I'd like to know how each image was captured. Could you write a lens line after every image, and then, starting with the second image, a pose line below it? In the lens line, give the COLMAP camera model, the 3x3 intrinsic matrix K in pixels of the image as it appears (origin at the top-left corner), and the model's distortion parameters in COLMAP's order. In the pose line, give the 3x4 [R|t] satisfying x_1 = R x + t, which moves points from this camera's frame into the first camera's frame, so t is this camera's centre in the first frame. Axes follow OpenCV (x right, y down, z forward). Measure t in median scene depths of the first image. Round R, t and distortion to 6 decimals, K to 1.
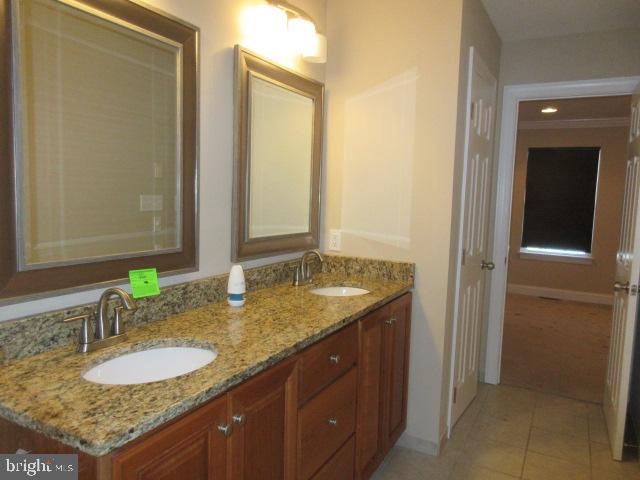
lens RADIAL K [[479.5, 0, 320.5], [0, 479.5, 239.1], [0, 0, 1]] dist [0.004227, 0.018084]
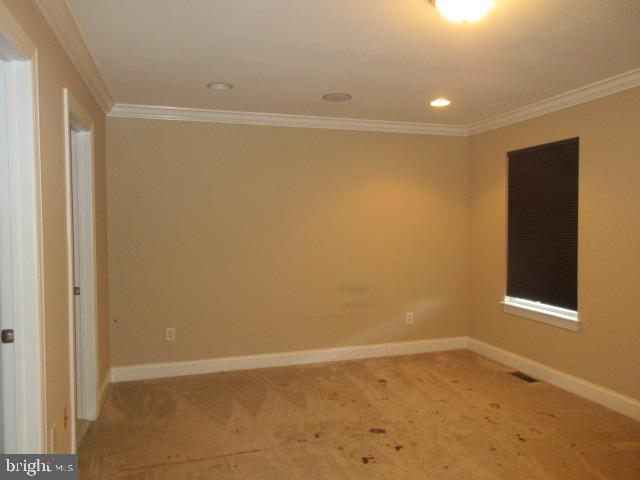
lens RADIAL K [[479.5, 0, 319.8], [0, 479.5, 240.4], [0, 0, 1]] dist [0.004227, 0.018084]
pose [[0.696588, -0.007955, -0.717428, 0.760994], [-0.043655, 0.997616, -0.053449, -0.014495], [0.716143, 0.068551, 0.694579, 0.340867]]
